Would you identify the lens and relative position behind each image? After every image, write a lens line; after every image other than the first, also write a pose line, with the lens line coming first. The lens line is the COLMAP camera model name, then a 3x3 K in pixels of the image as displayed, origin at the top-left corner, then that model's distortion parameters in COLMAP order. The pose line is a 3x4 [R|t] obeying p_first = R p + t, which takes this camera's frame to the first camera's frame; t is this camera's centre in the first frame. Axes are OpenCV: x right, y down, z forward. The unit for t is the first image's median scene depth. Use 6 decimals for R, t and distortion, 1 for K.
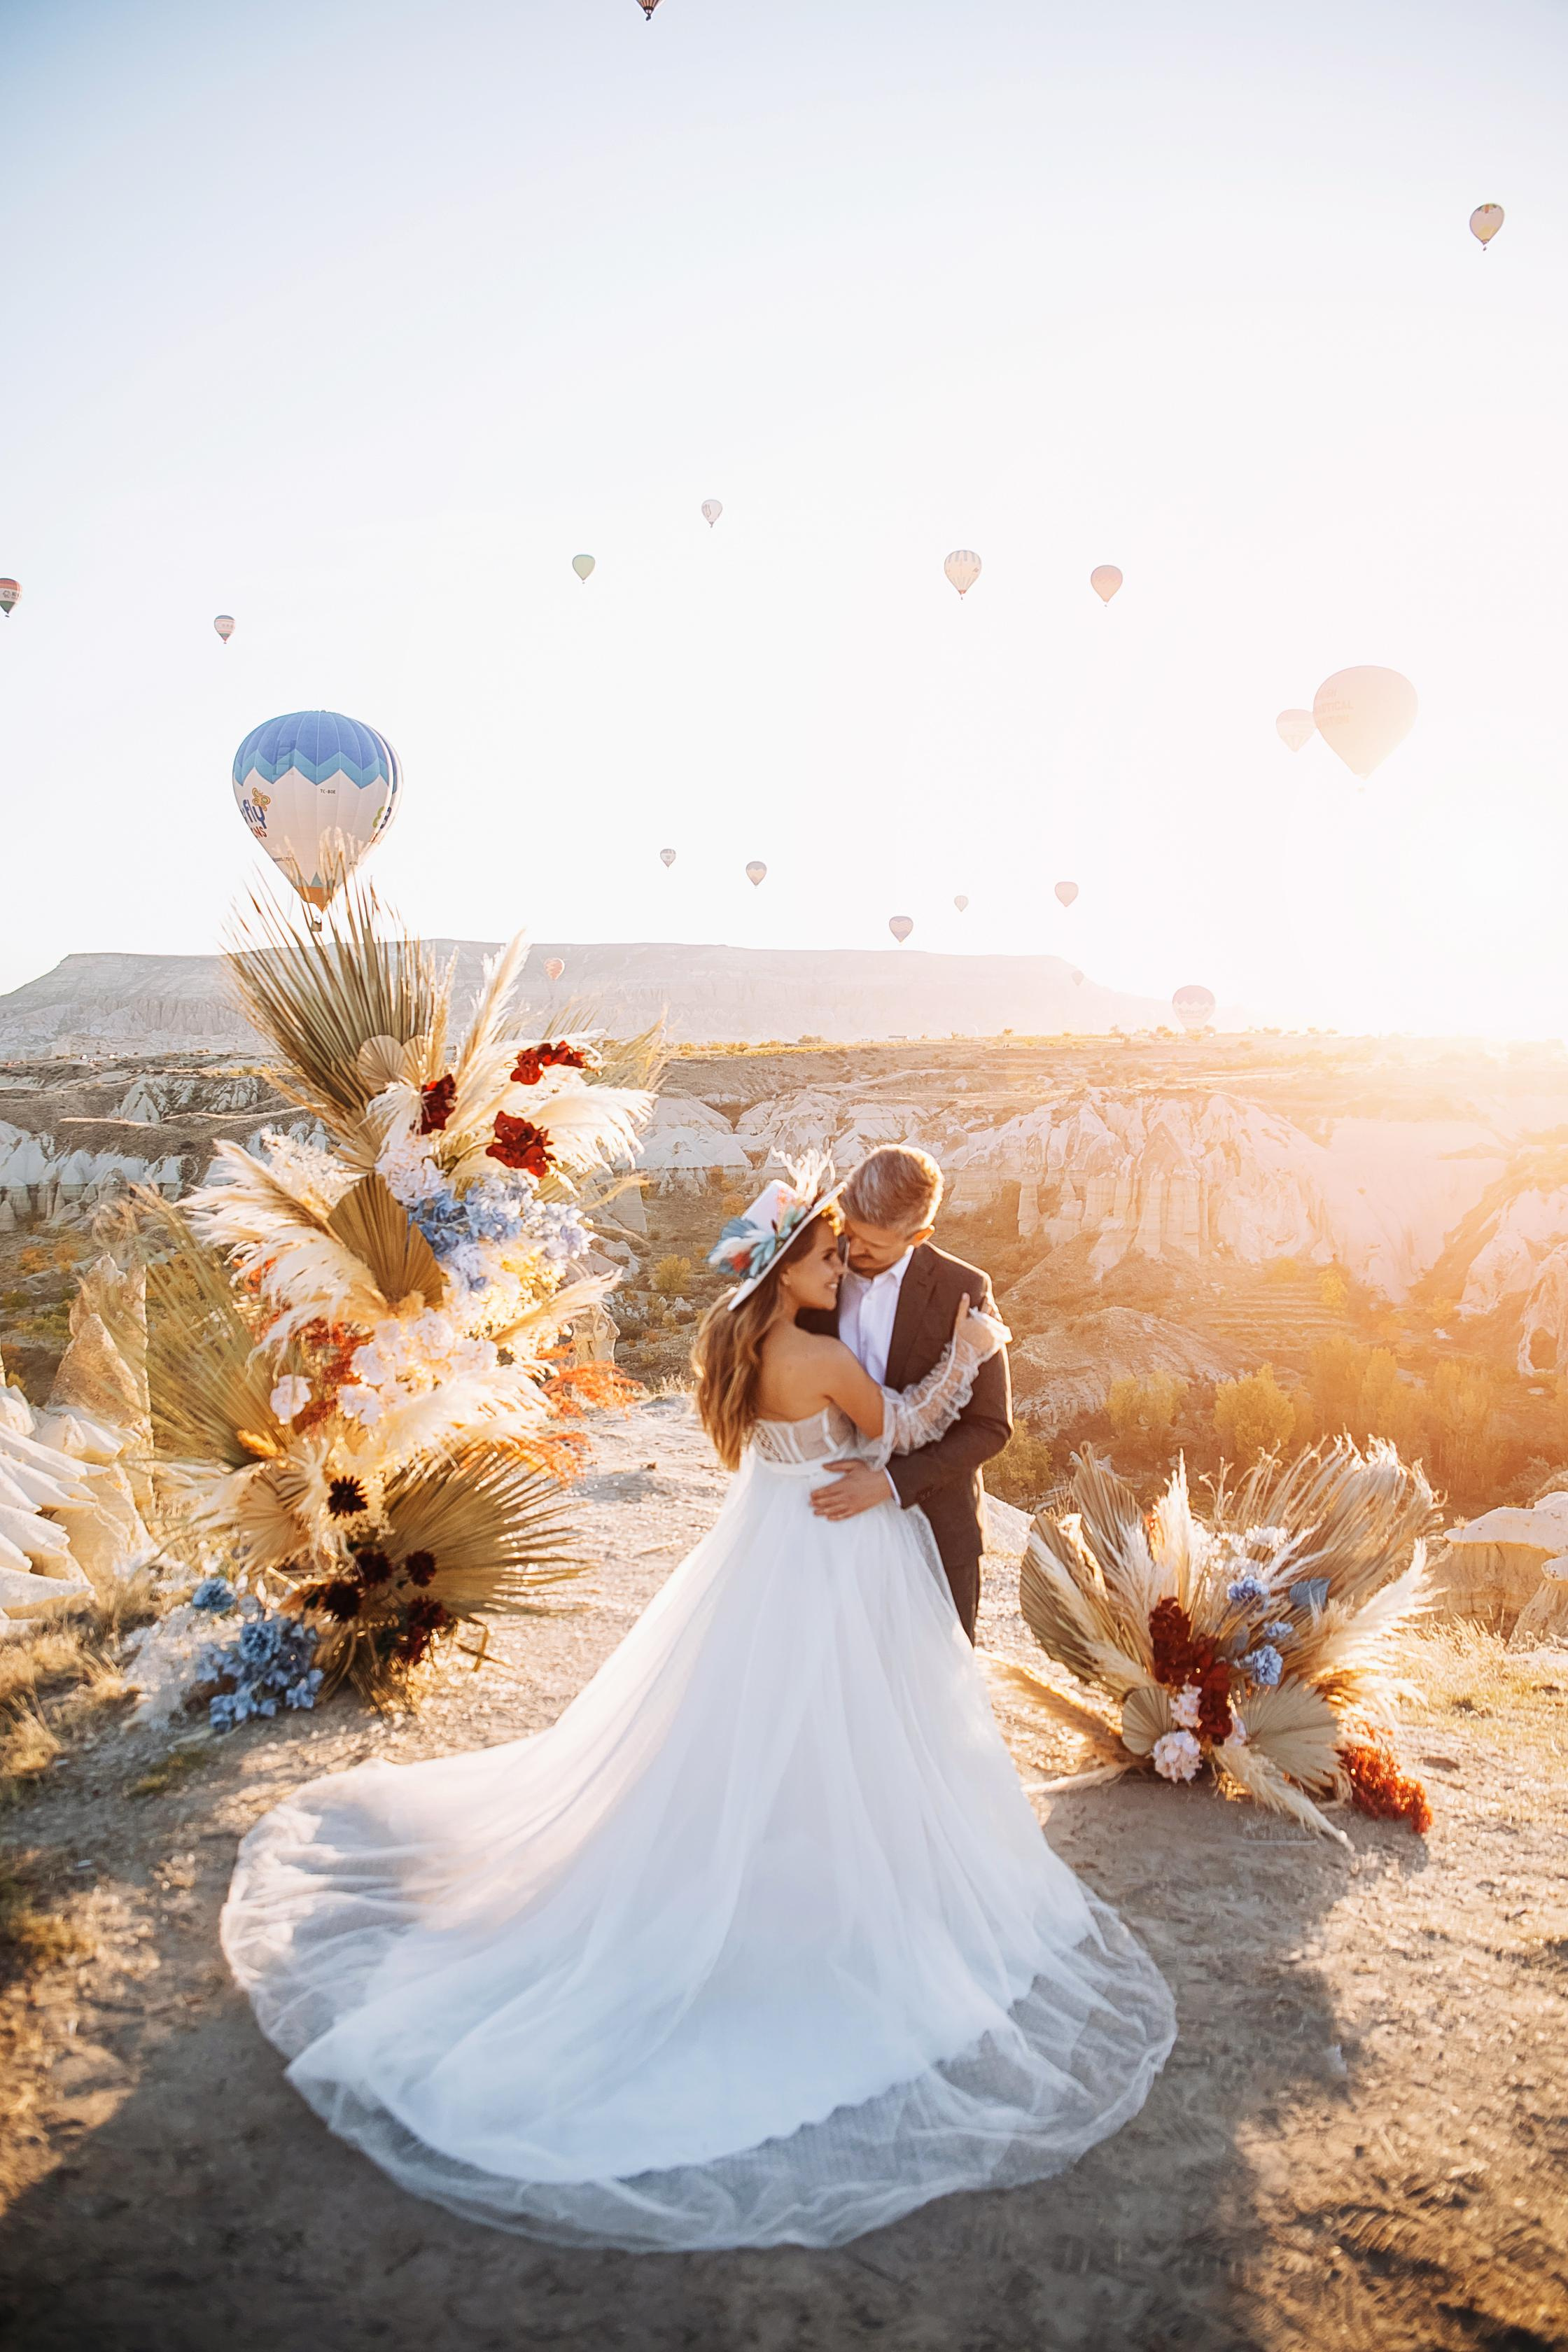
lens RADIAL K [[1626.1, 0, 776.4], [0, 1626.1, 1193.9], [0, 0, 1]] dist [-0.116971, 0.100827]
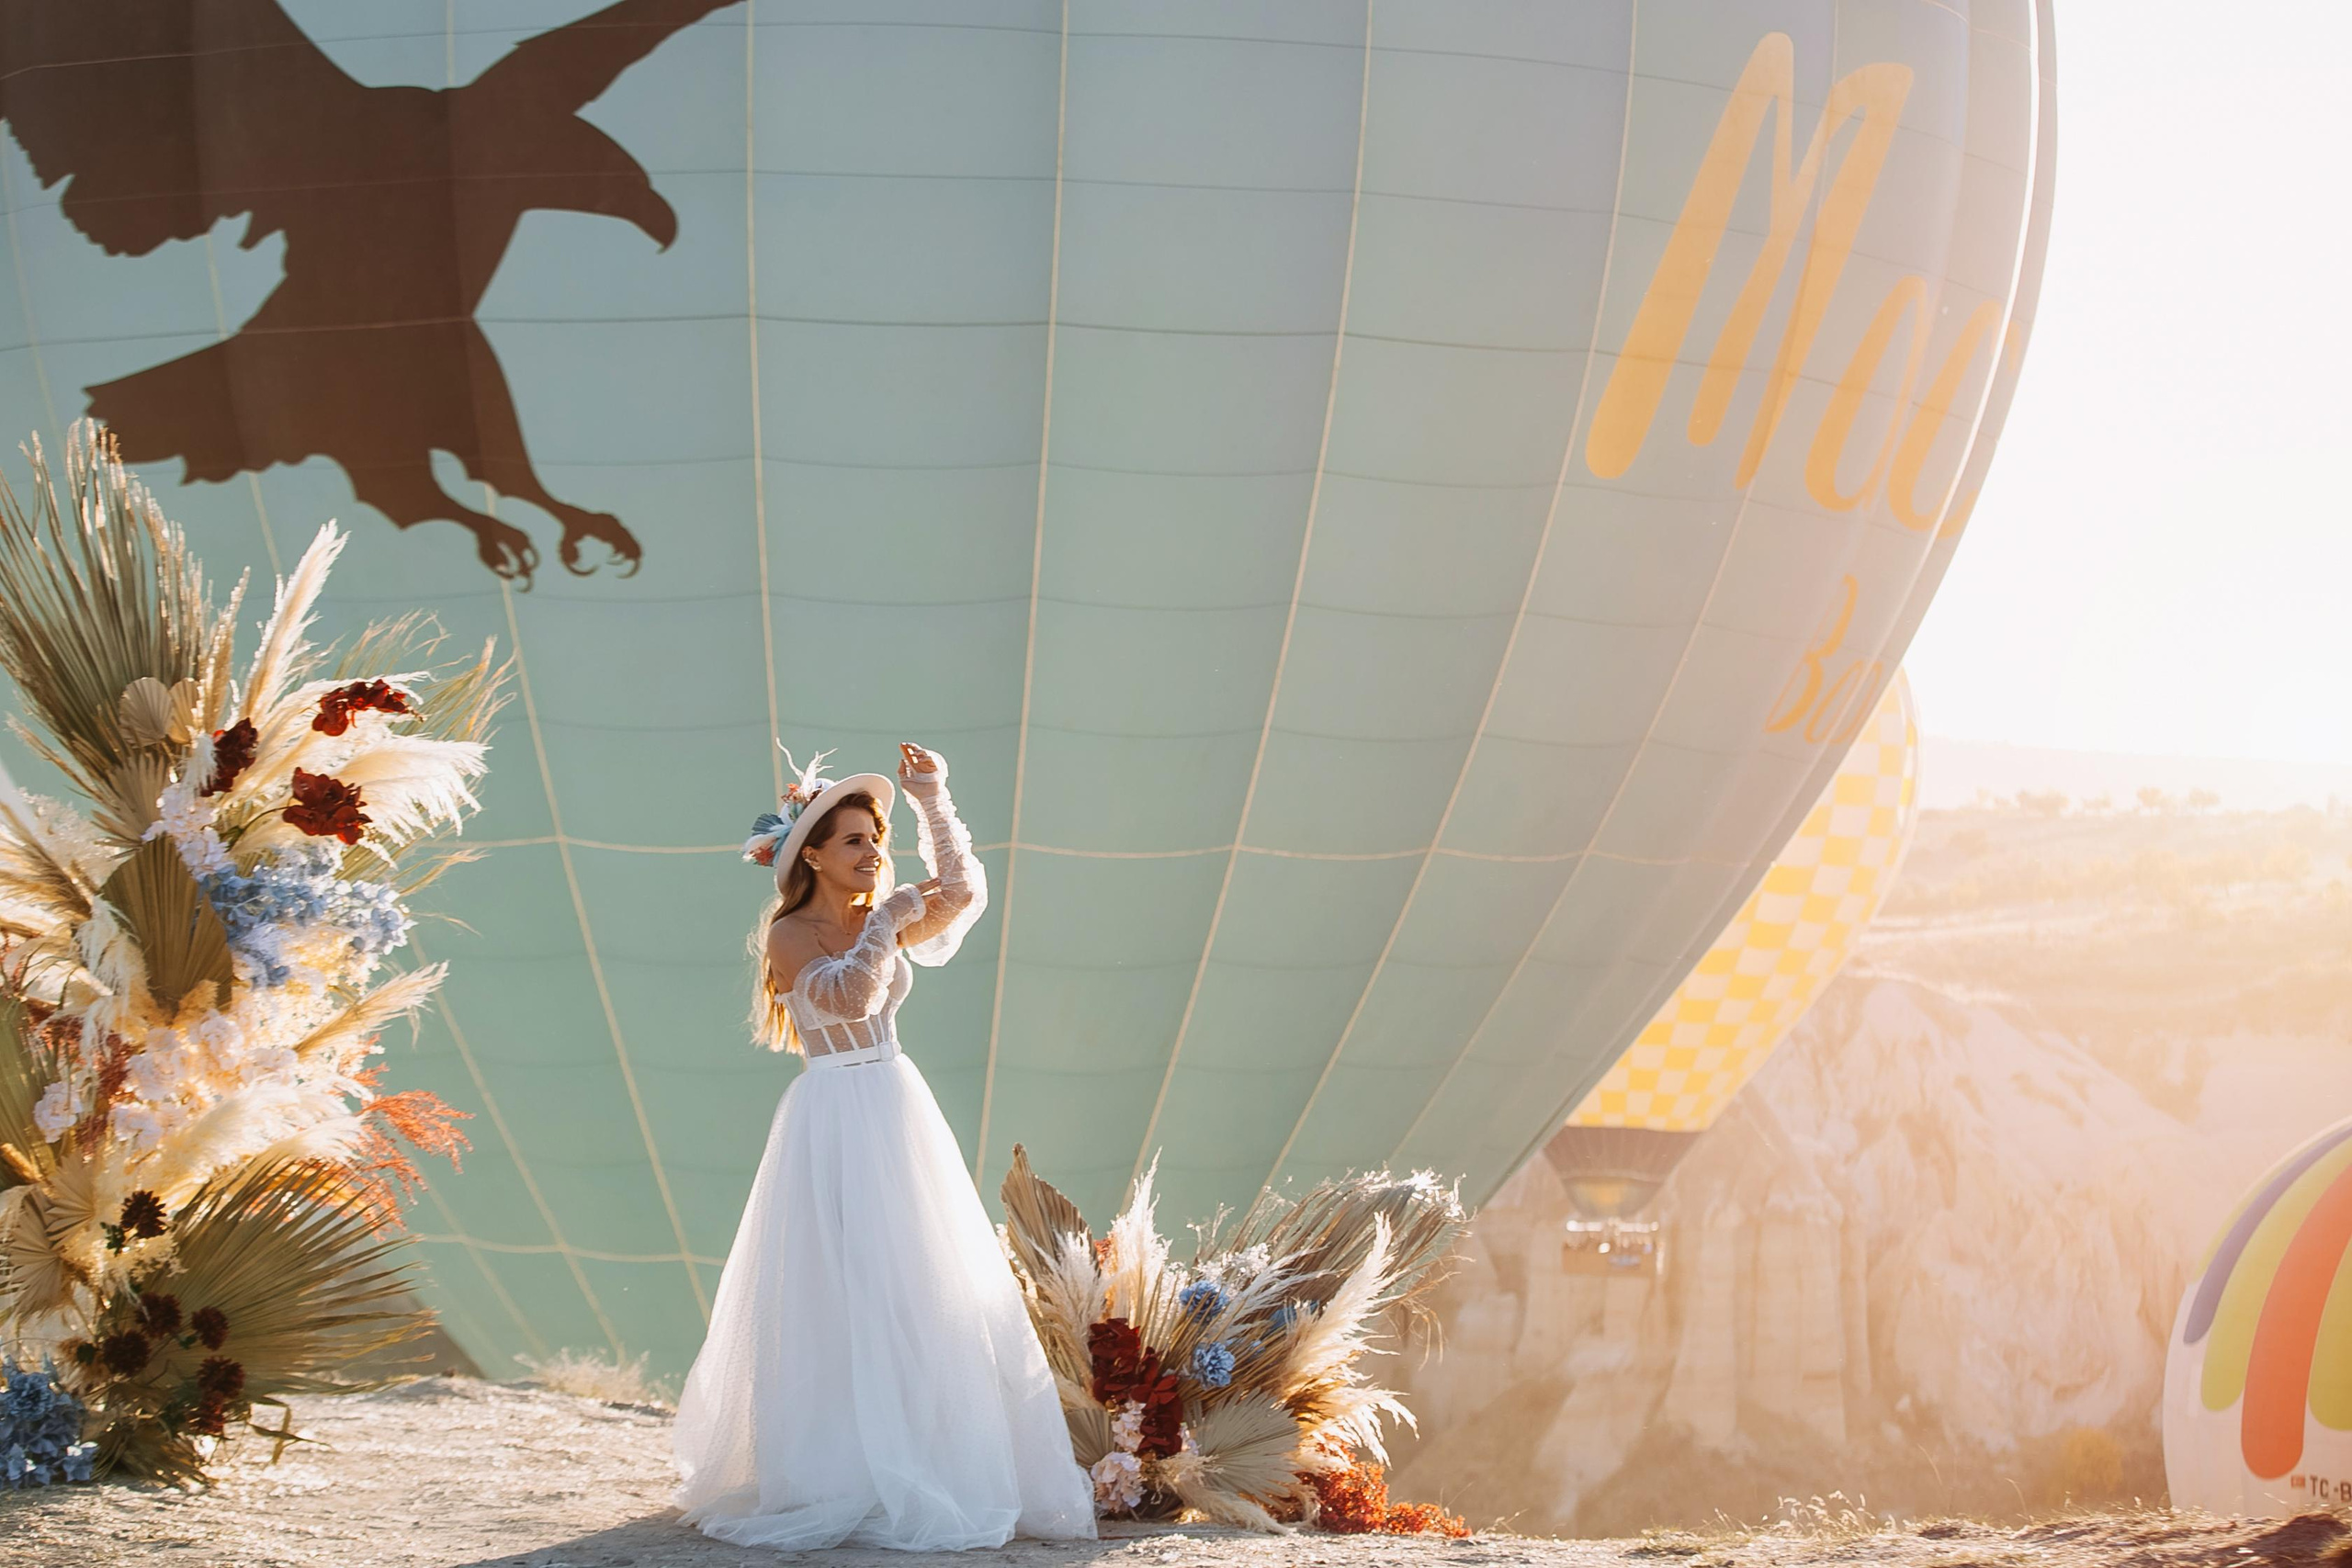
lens RADIAL K [[5126.6, 0, 1258.1], [0, 5126.6, 562.2], [0, 0, 1]] dist [-0.131254, -0.797189]
pose [[0.991759, -0.012384, 0.127515, -0.018853], [0.030663, 0.989334, -0.142400, 0.235958], [-0.124391, 0.145137, 0.981561, -1.654902]]
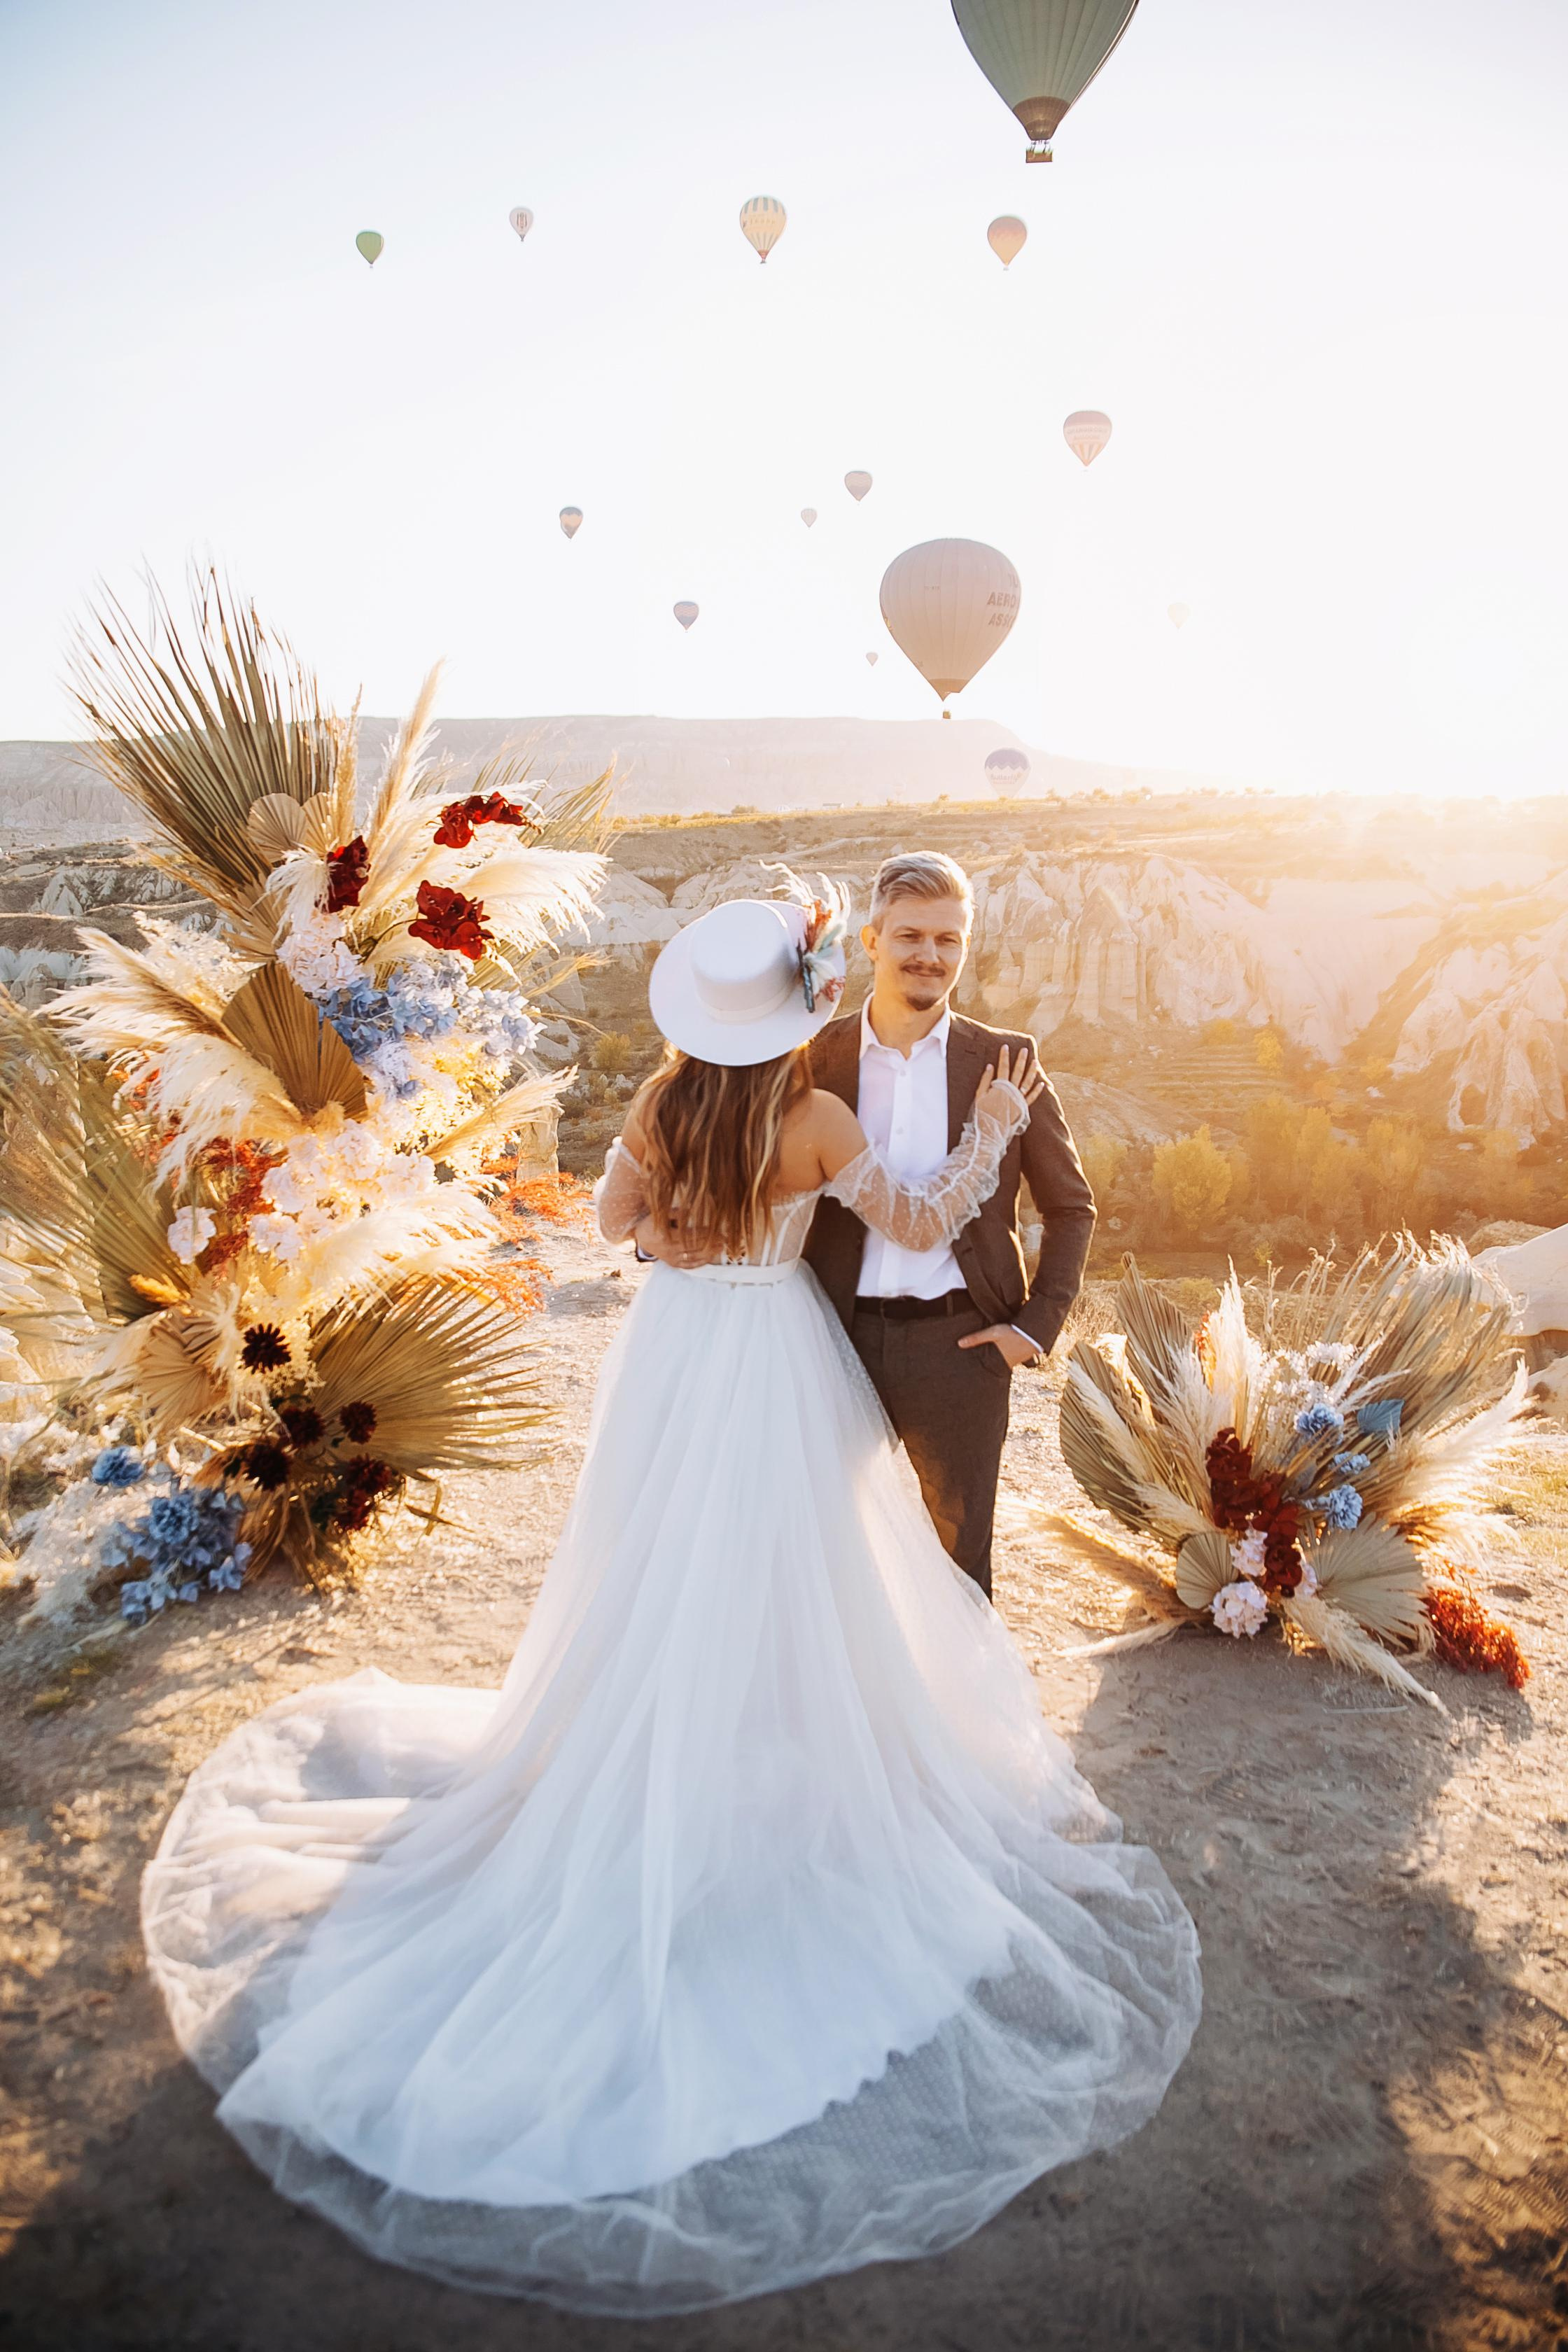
lens RADIAL K [[1626.1, 0, 776.4], [0, 1626.1, 1193.9], [0, 0, 1]] dist [-0.116971, 0.100827]
pose [[0.998934, -0.031412, 0.033827, -0.023502], [0.026429, 0.989964, 0.138825, -0.002053], [-0.037849, -0.137783, 0.989739, 0.158541]]
